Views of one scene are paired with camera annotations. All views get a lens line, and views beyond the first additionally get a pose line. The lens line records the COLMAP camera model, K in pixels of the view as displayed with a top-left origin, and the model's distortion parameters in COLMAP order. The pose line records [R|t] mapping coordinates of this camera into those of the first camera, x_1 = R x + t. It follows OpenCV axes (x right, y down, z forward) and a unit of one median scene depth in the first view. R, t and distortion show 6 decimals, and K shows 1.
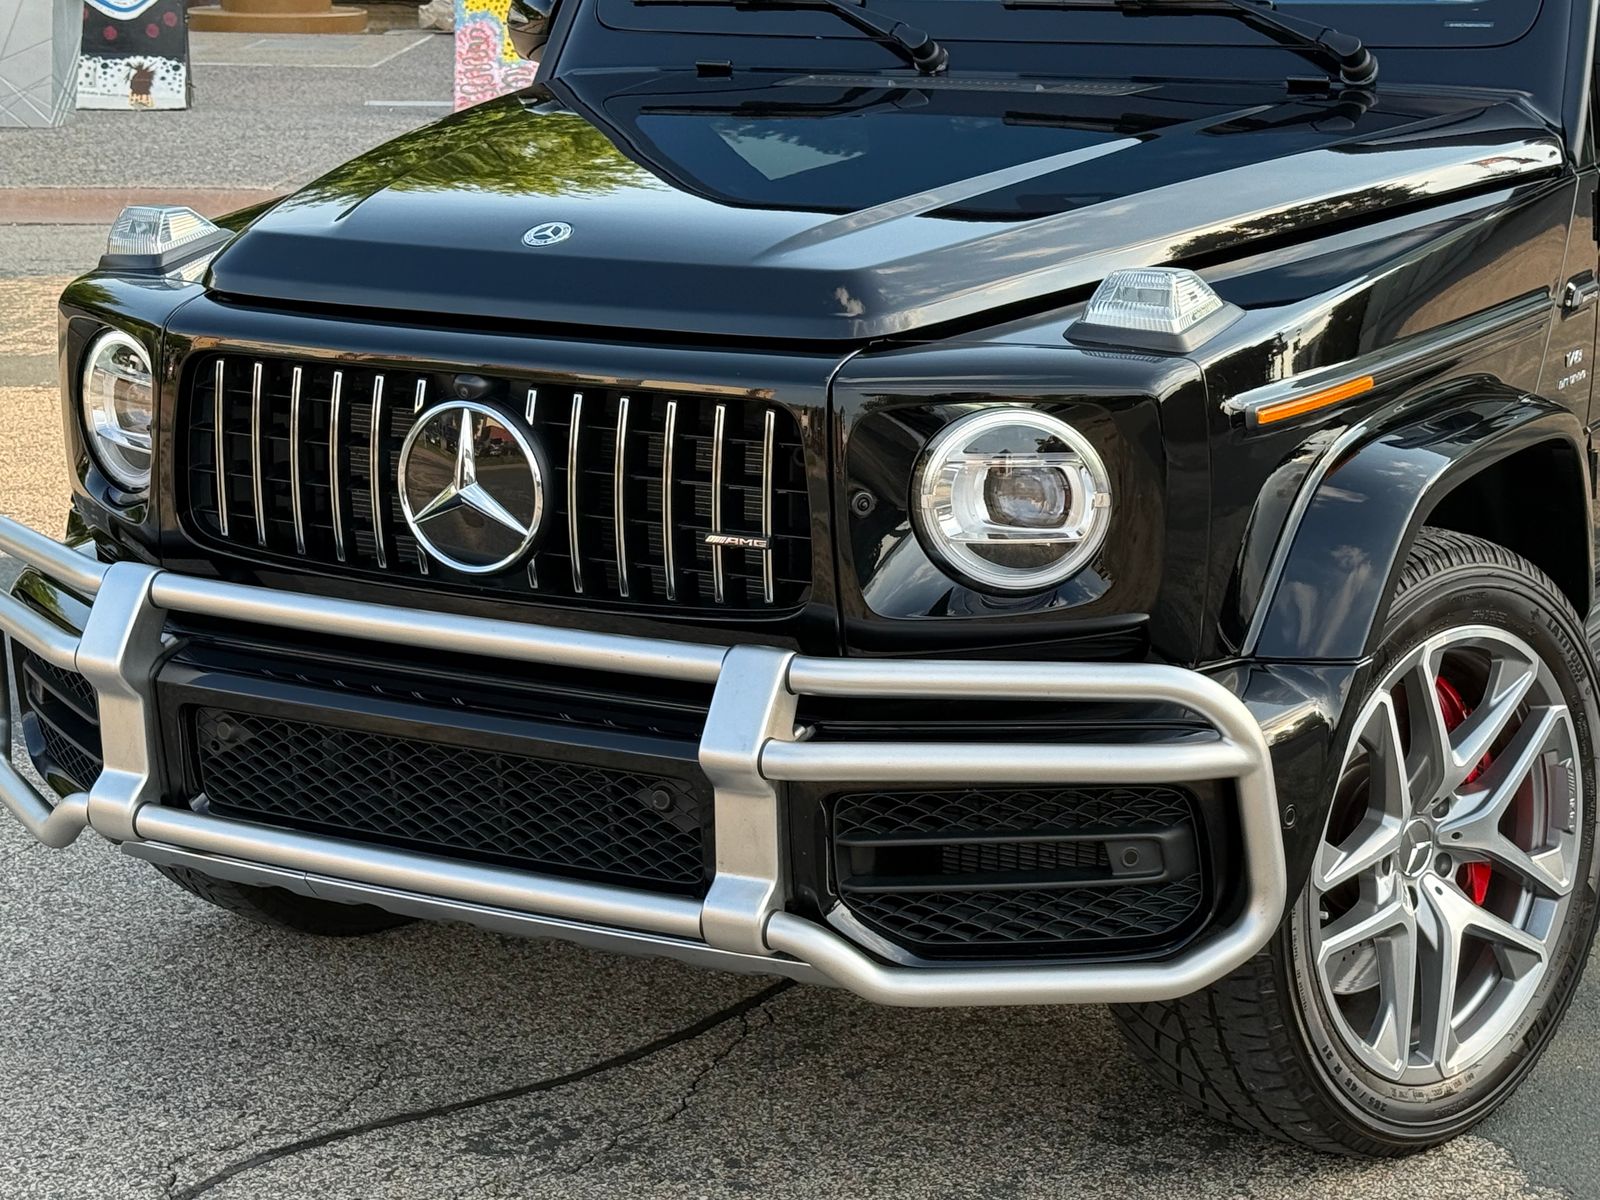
lens RADIAL K [[3042.5, 0, 800.0], [0, 3042.5, 600.0], [0, 0, 1]] dist [0.030716, 0.248928]
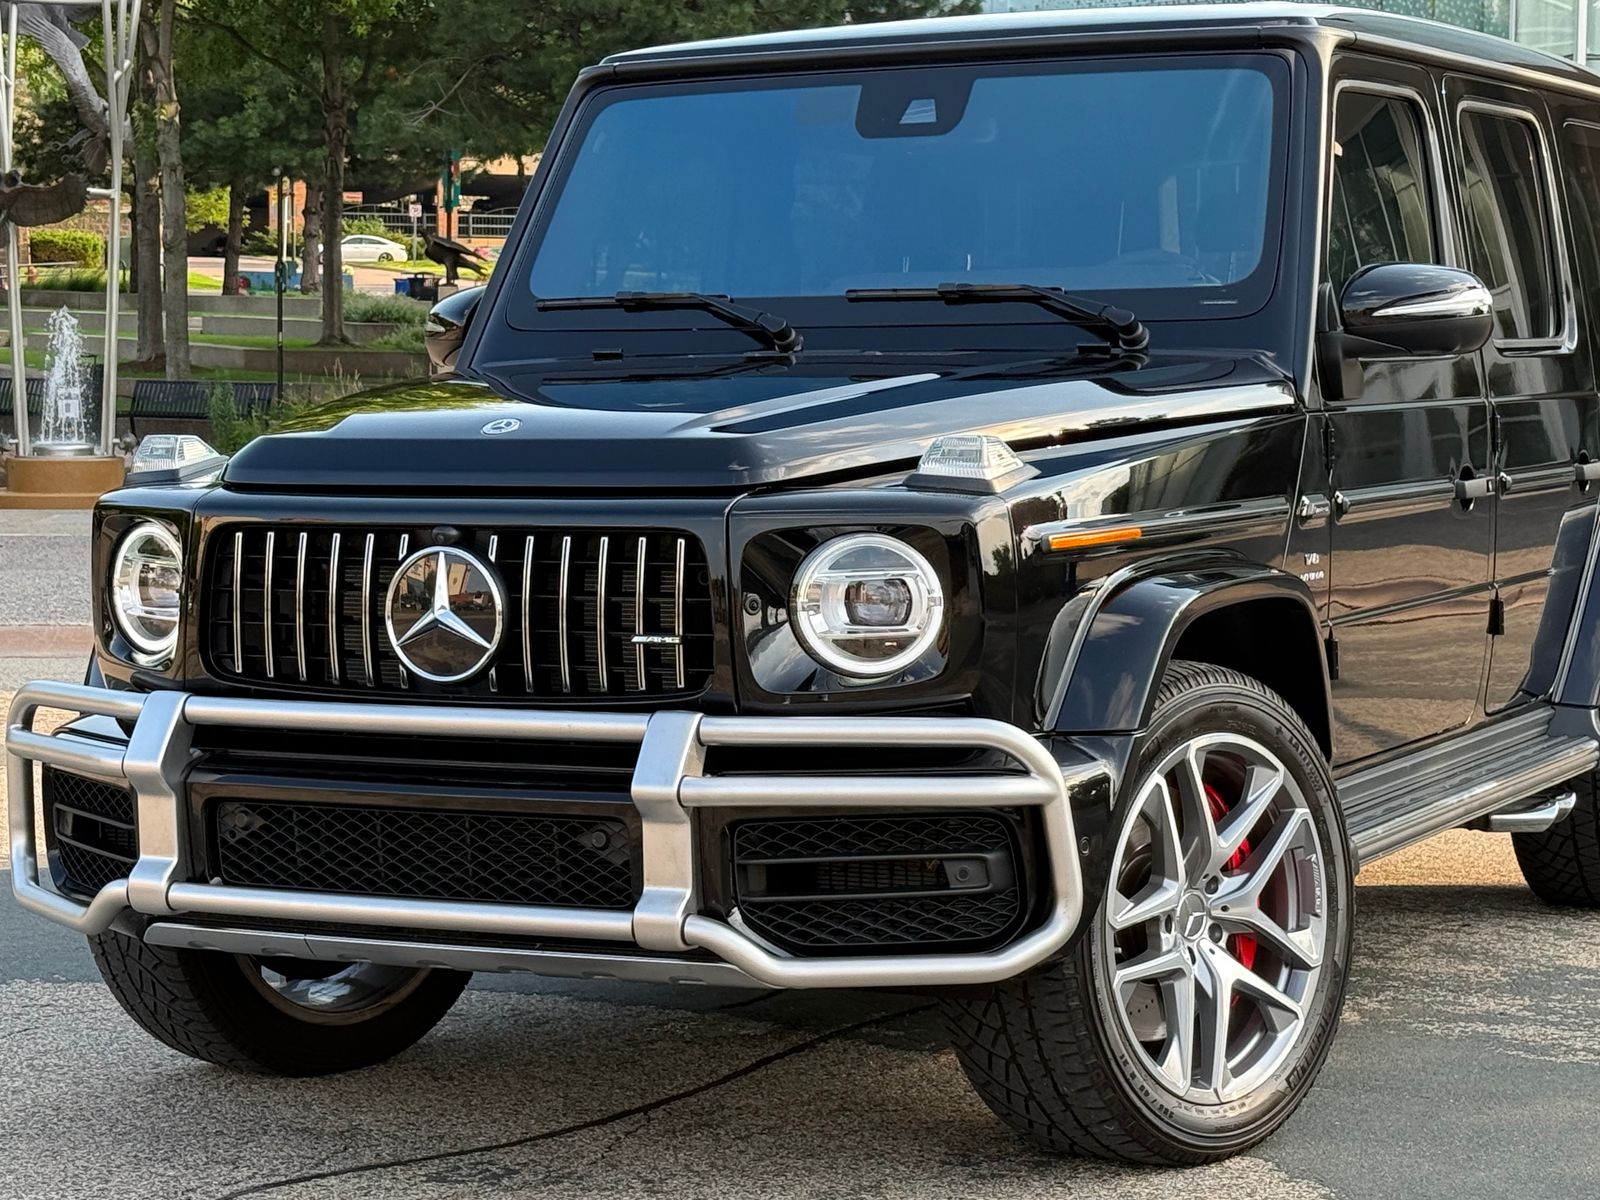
lens RADIAL K [[3601.5, 0, 800.0], [0, 3601.5, 600.0], [0, 0, 1]] dist [-0.053289, 0.378538]
pose [[0.998303, -0.006712, 0.057852, -0.044273], [0.017171, 0.983105, -0.182236, 0.225610], [-0.055652, 0.182921, 0.981551, -0.475543]]
